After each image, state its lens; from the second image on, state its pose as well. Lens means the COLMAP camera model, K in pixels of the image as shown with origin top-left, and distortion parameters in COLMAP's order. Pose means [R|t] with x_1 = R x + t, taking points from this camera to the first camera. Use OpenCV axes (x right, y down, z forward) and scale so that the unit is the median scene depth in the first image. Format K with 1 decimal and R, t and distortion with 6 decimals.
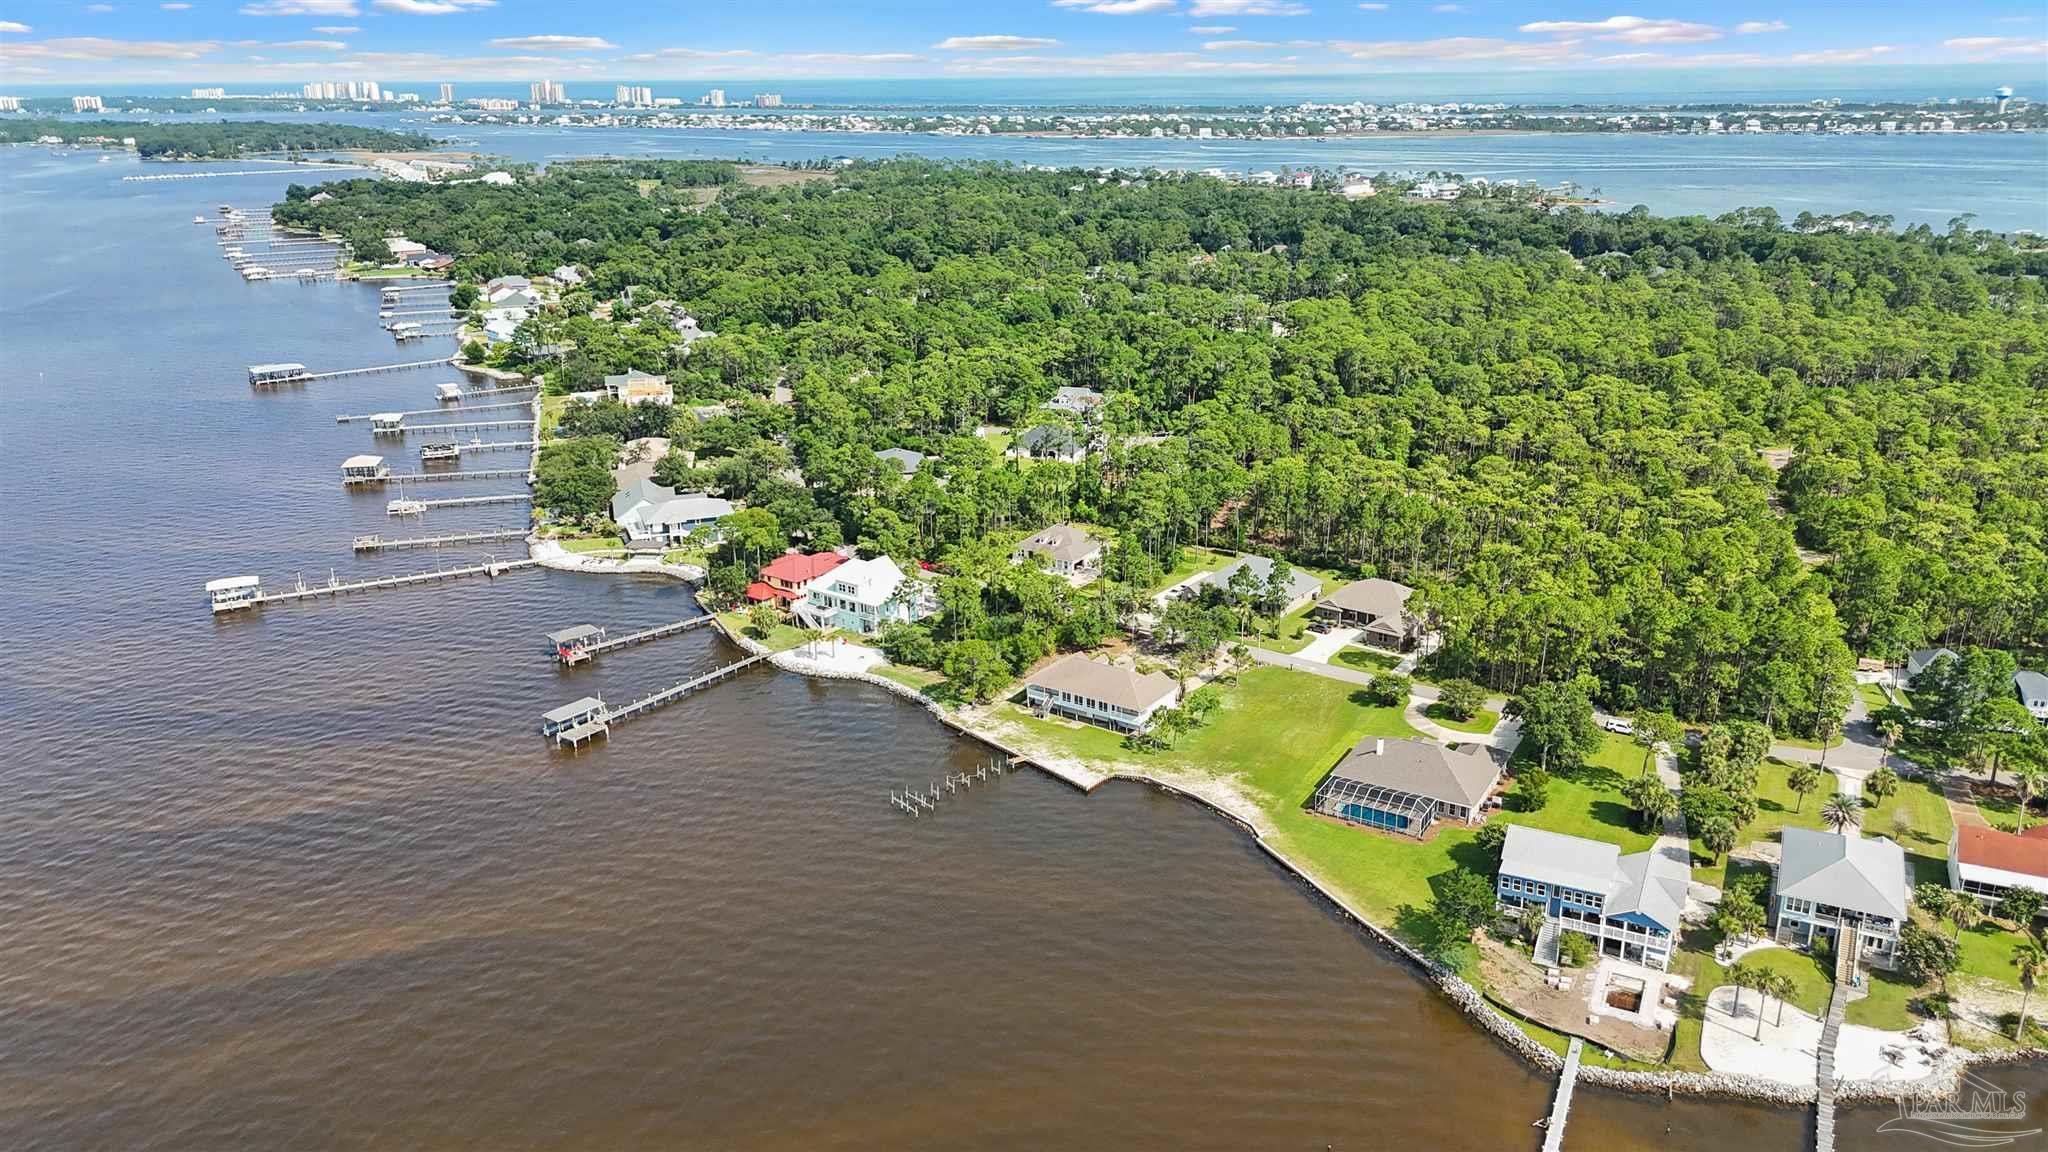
lens RADIAL K [[1507.9, 0, 1017.8], [0, 1507.9, 576.5], [0, 0, 1]] dist [0.080664, -0.085790]
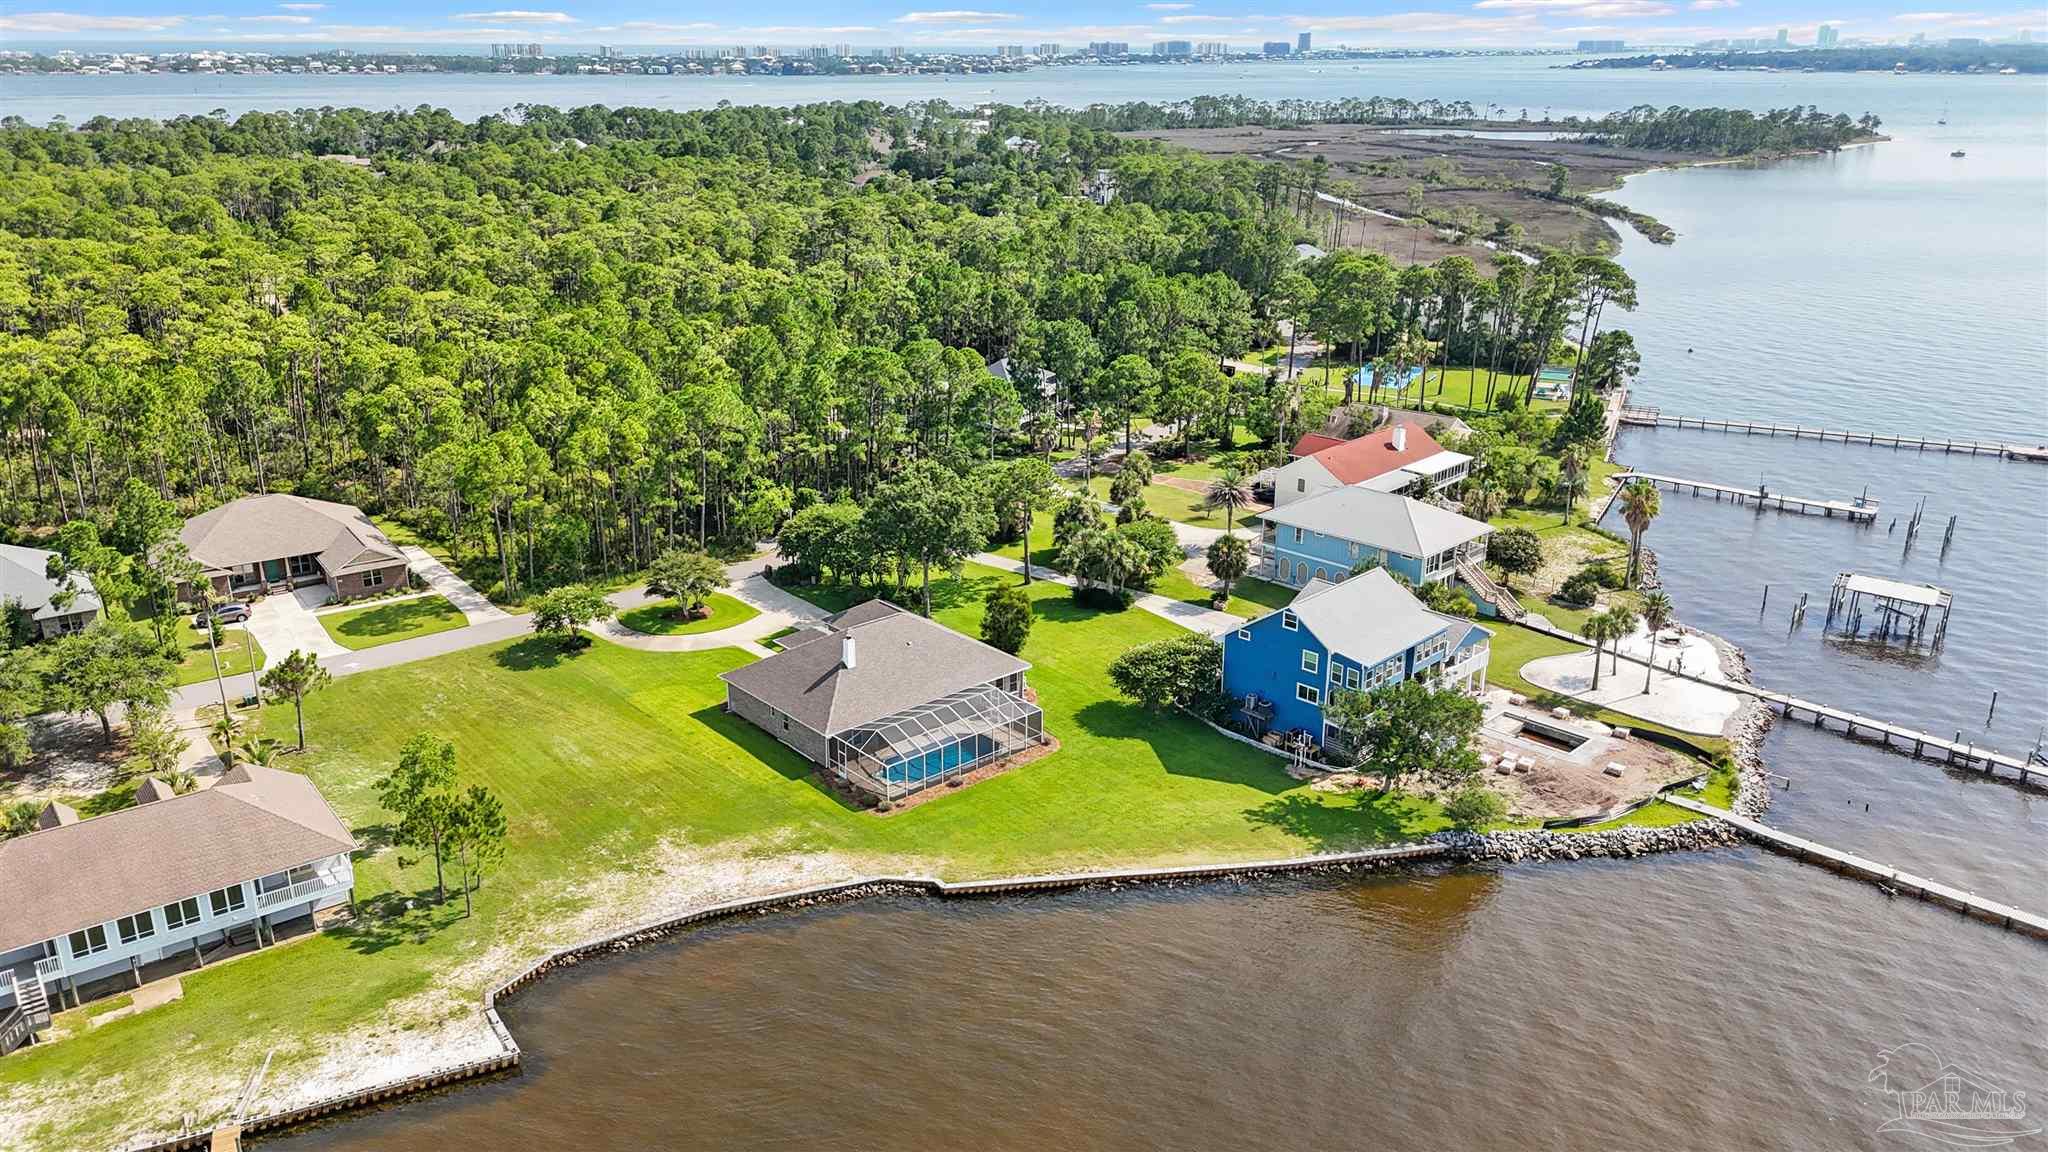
lens RADIAL K [[1507.9, 0, 1017.8], [0, 1507.9, 576.5], [0, 0, 1]] dist [0.080664, -0.085790]
pose [[0.300345, -0.302767, 0.904502, -0.221718], [0.302307, 0.929612, 0.210790, -0.007642], [-0.904656, 0.210128, 0.370733, 0.755880]]
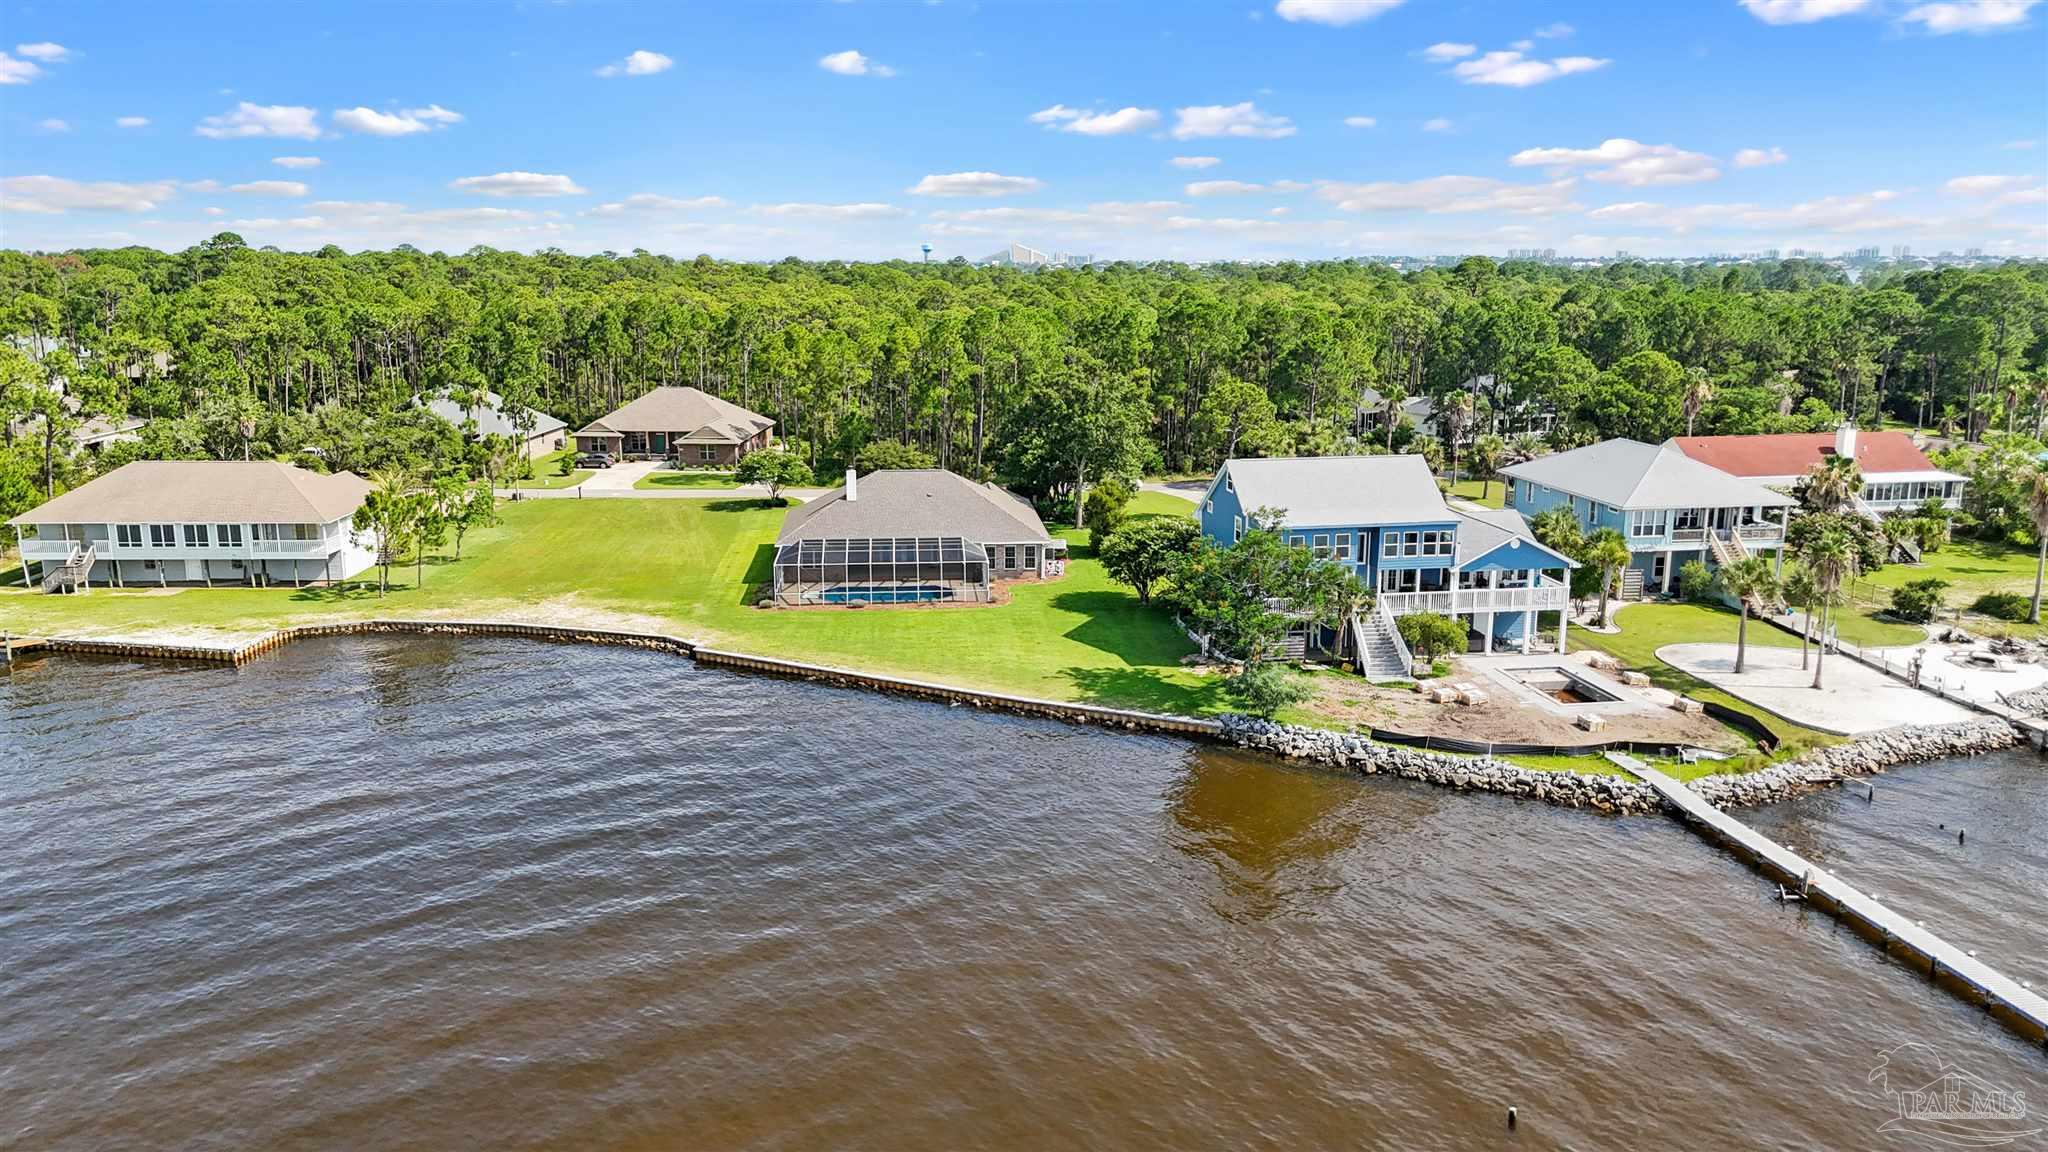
lens RADIAL K [[1507.9, 0, 1017.8], [0, 1507.9, 576.5], [0, 0, 1]] dist [0.080664, -0.085790]
pose [[0.807586, -0.108478, 0.579687, -0.022597], [0.178493, 0.981796, -0.064941, 0.191423], [-0.562090, 0.155915, 0.812247, 0.555547]]
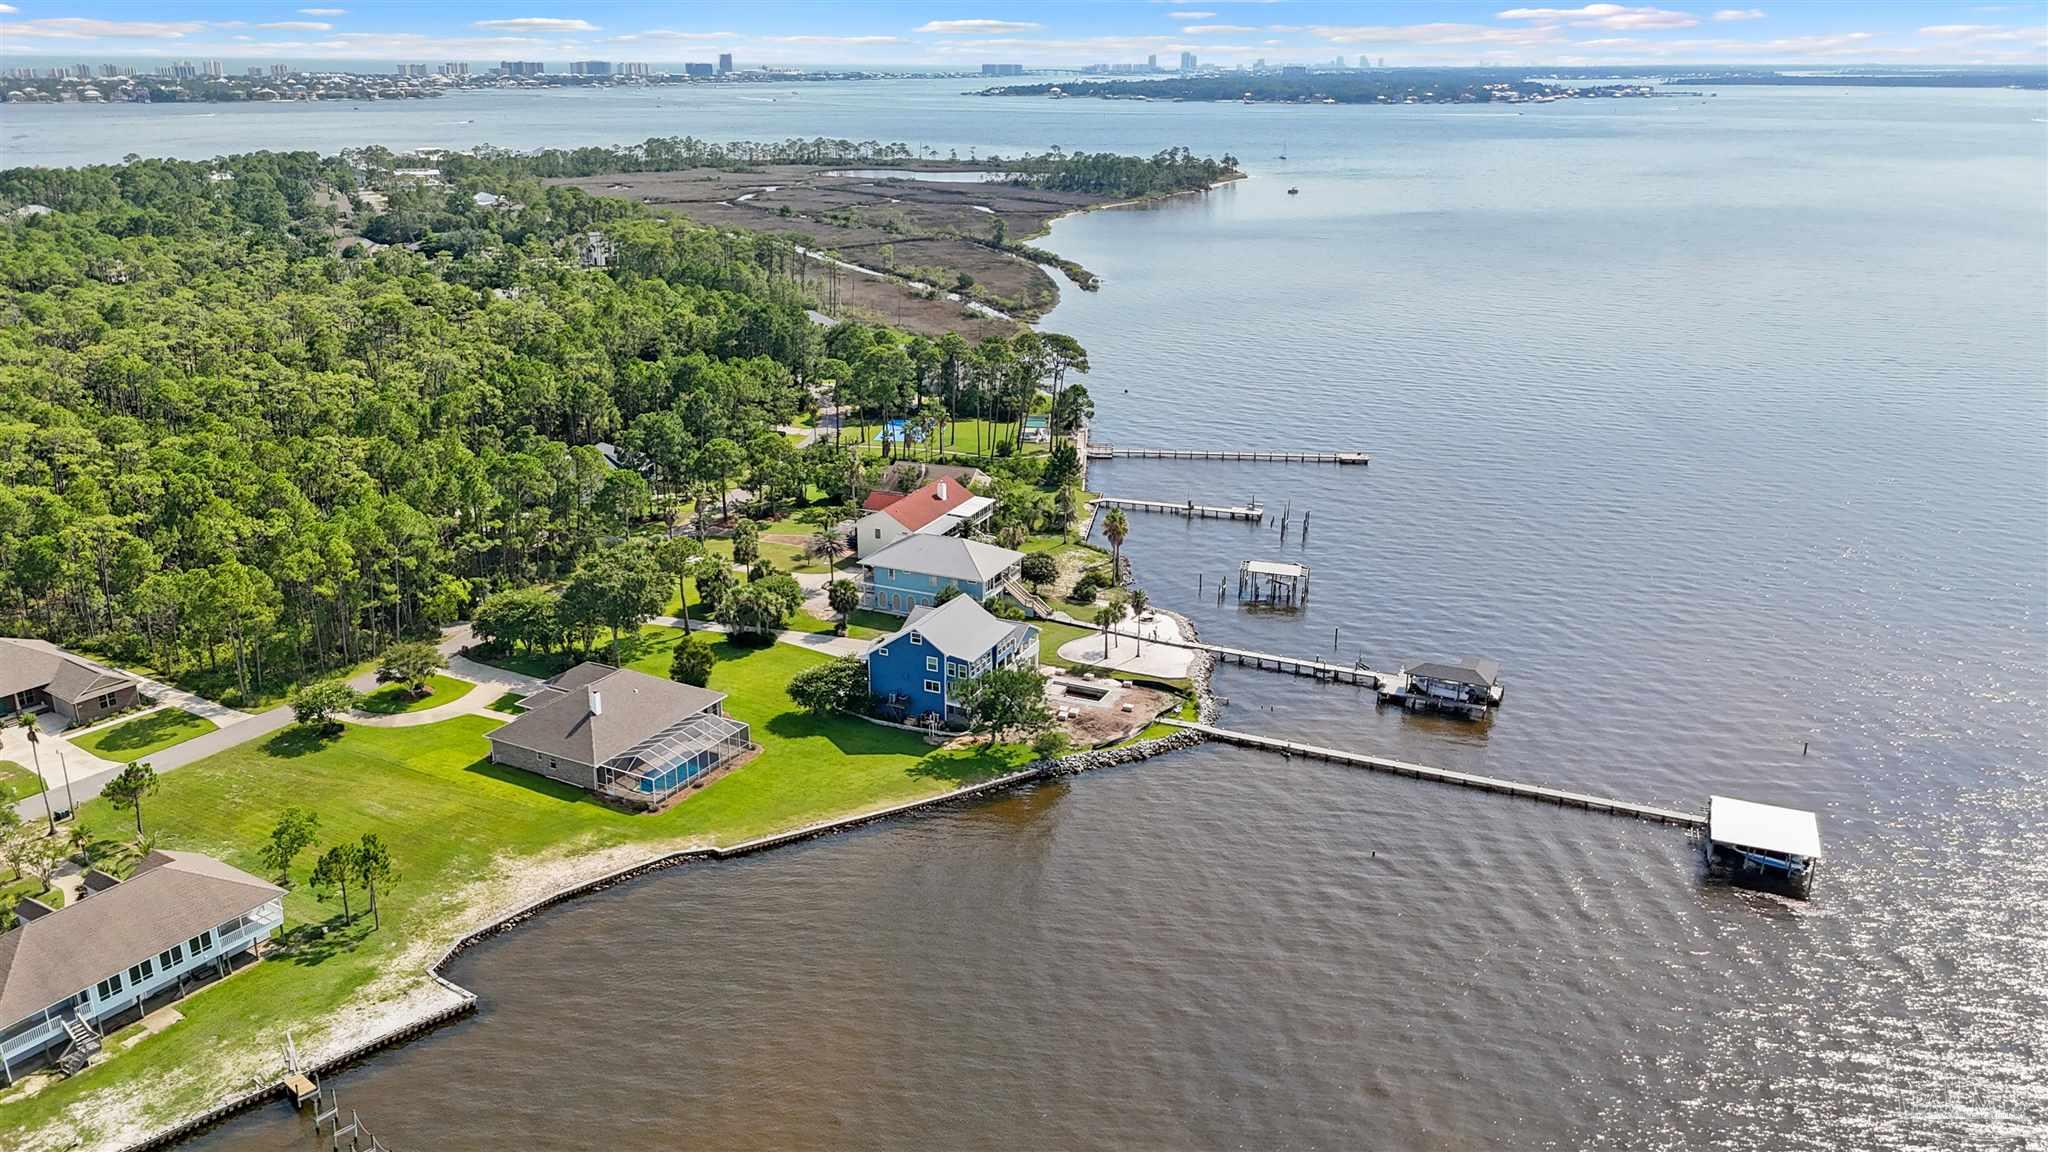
lens RADIAL K [[1507.9, 0, 1017.8], [0, 1507.9, 576.5], [0, 0, 1]] dist [0.080664, -0.085790]
pose [[-0.050176, -0.305815, 0.950768, -0.441495], [0.319708, 0.896956, 0.305378, -0.098464], [-0.946187, 0.319291, 0.052766, 0.769155]]
